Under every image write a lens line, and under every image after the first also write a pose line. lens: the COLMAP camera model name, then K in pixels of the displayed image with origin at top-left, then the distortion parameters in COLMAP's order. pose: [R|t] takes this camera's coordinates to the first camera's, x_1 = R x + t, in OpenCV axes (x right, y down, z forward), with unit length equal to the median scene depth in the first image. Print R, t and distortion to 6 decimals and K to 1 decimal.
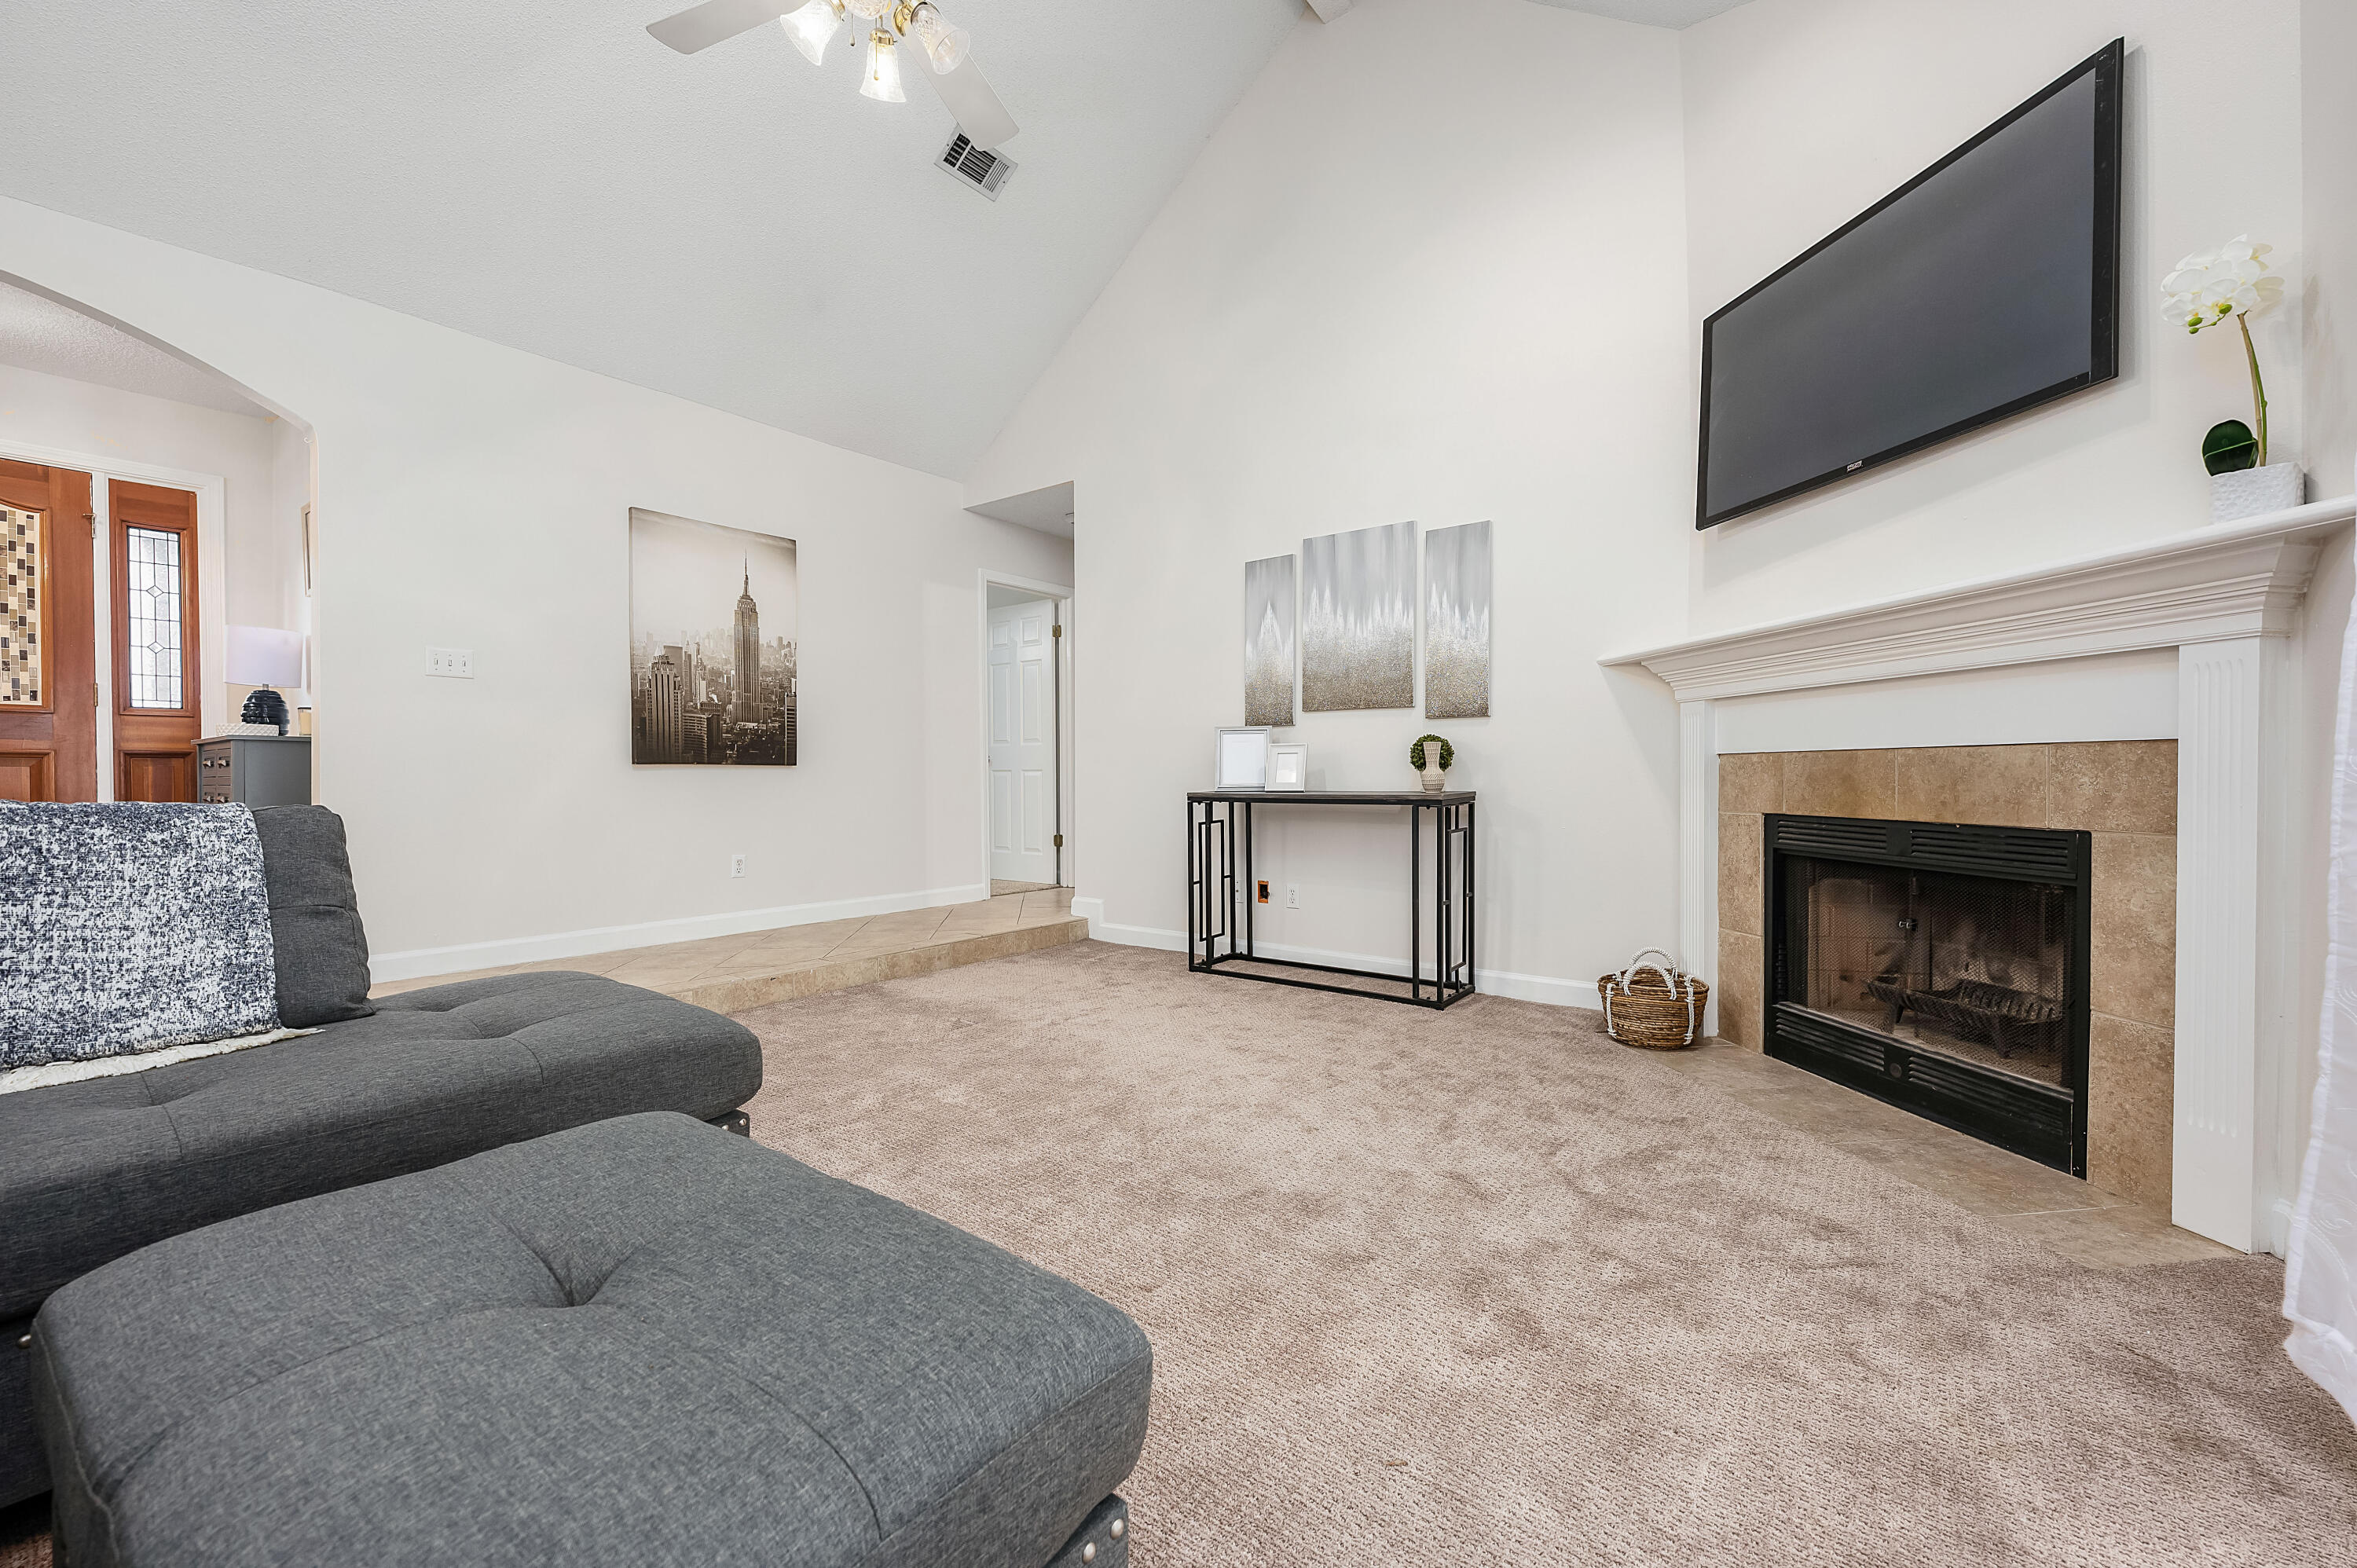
lens RADIAL K [[966.0, 0, 1185.6], [0, 966.0, 782.2], [0, 0, 1]] dist [-0.000545, 0.000394]
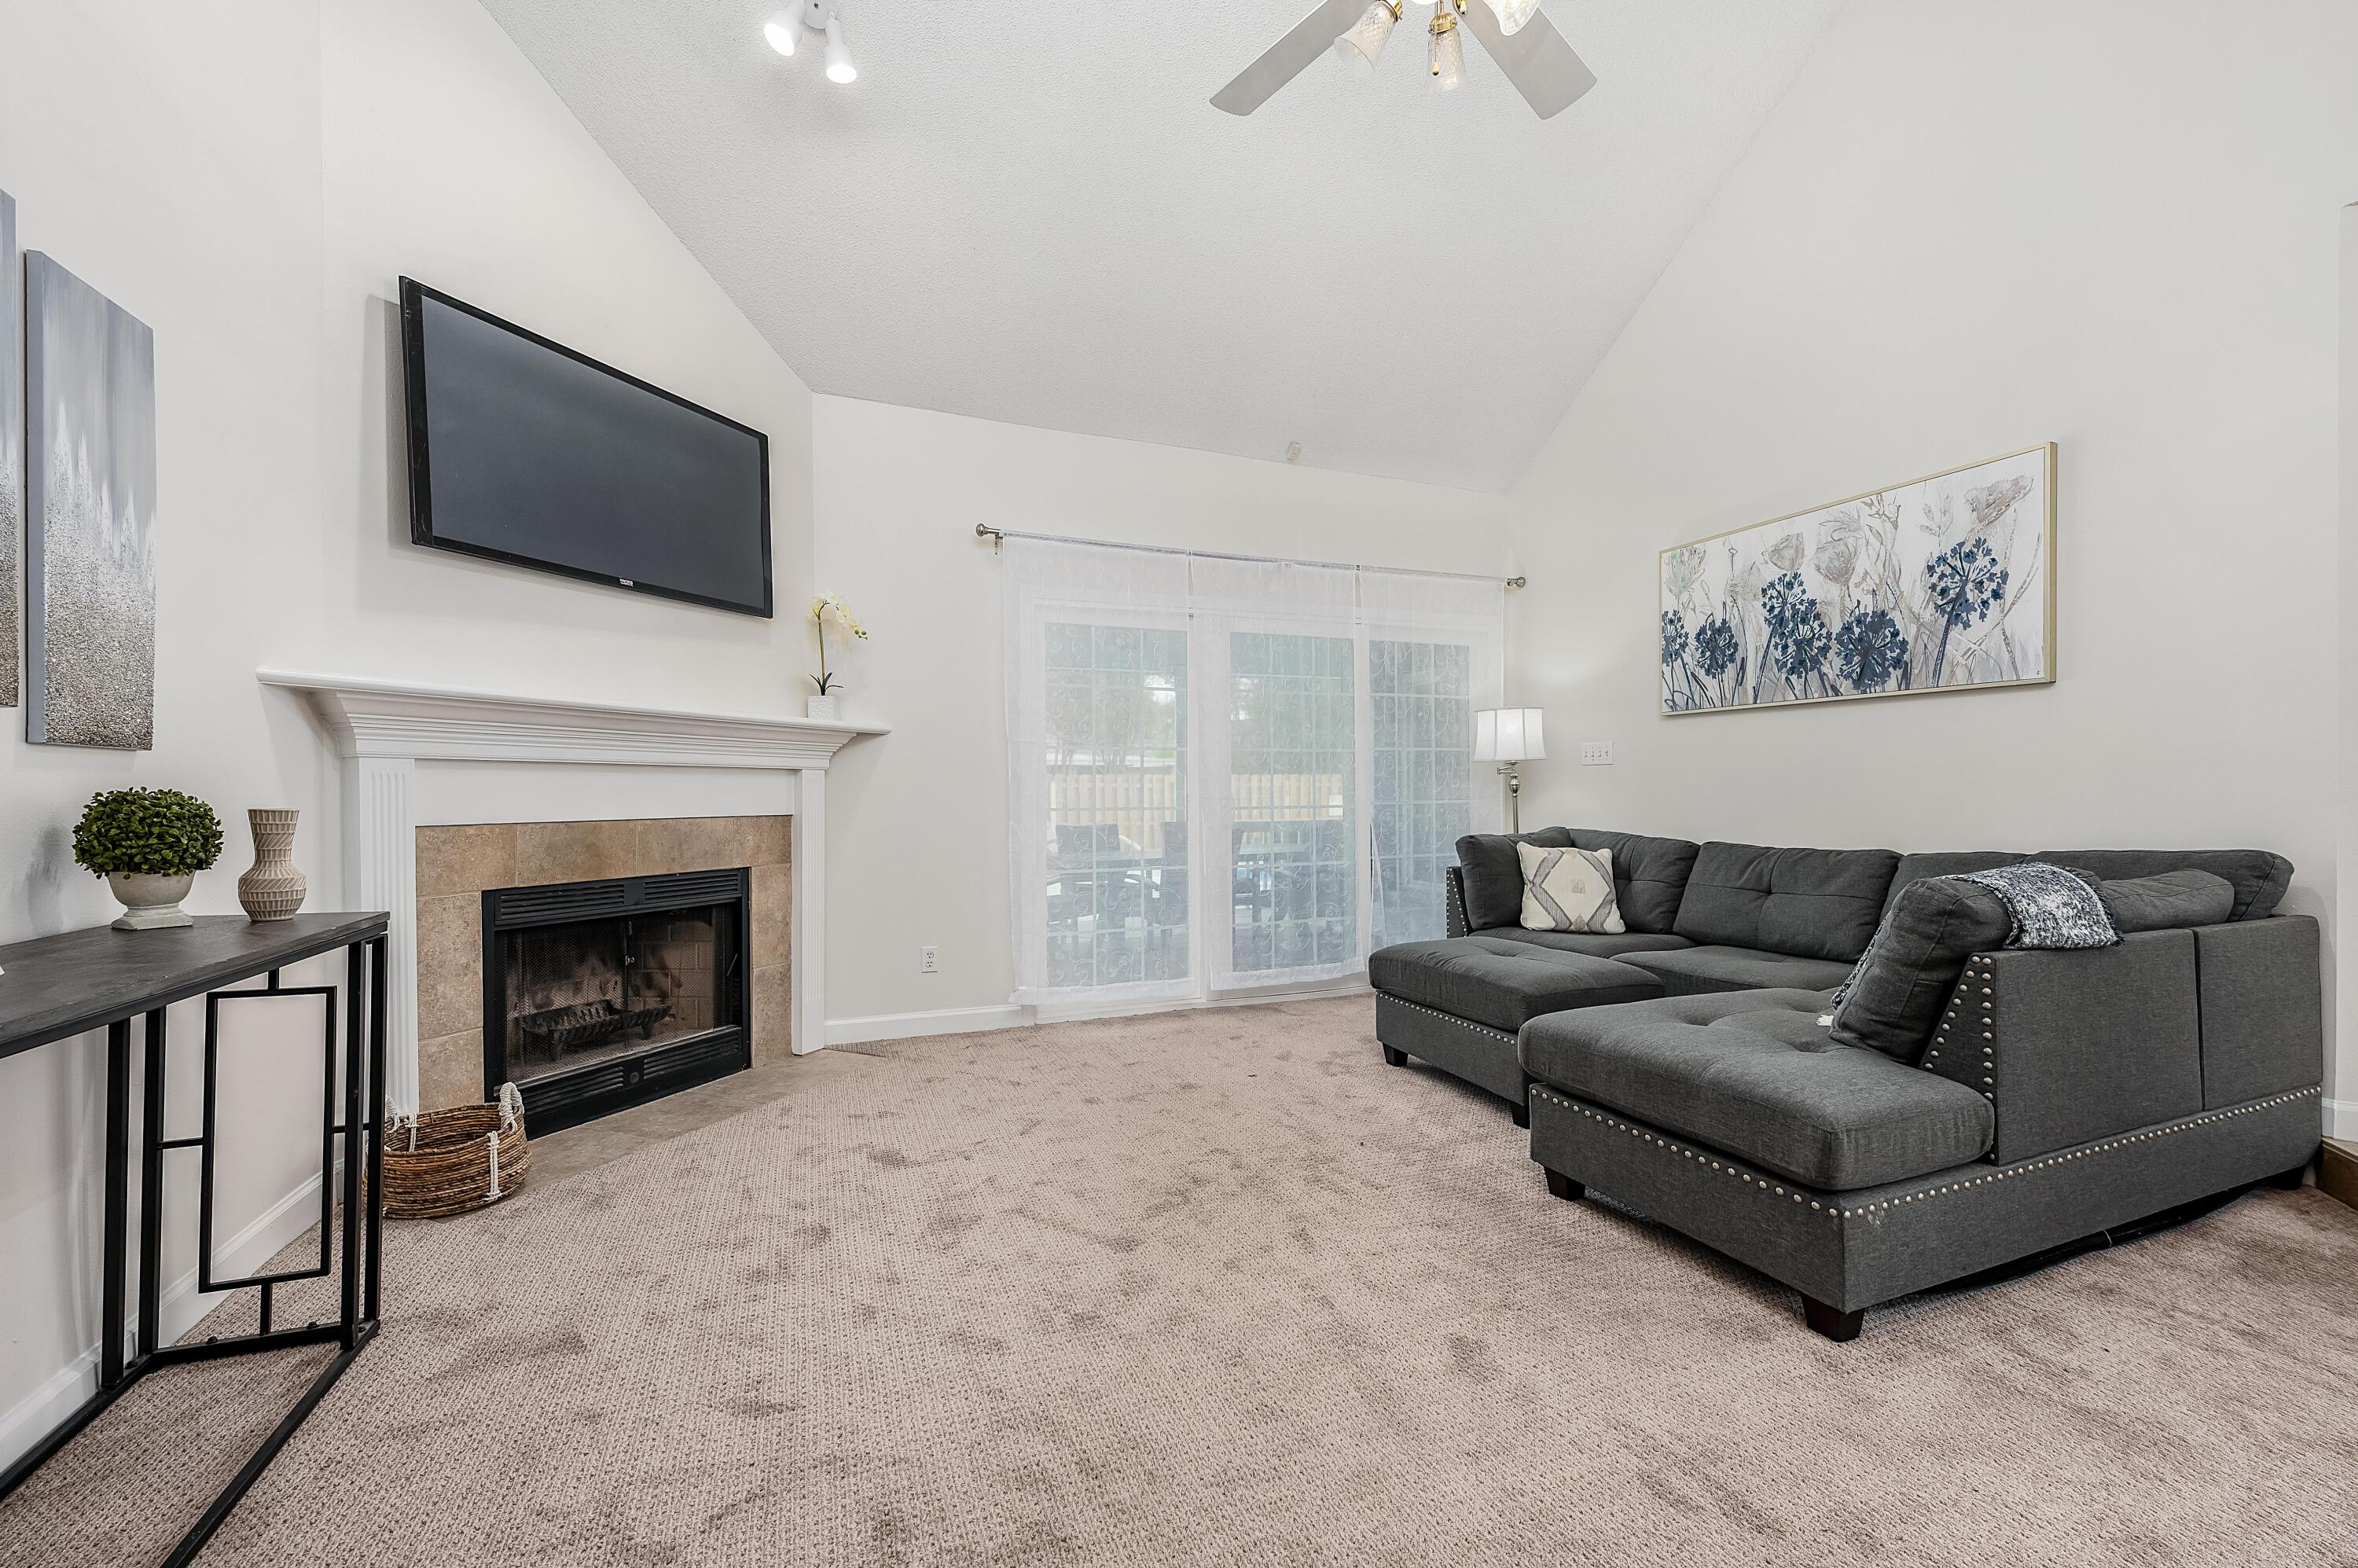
lens RADIAL K [[966.5, 0, 1187.8], [0, 966.5, 792.1], [0, 0, 1]] dist [-0.000545, 0.000394]
pose [[-0.859451, 0.006207, 0.511180, -0.480141], [0.009470, 0.999948, 0.003781, -0.063087], [-0.511130, 0.008091, -0.859465, 1.577516]]
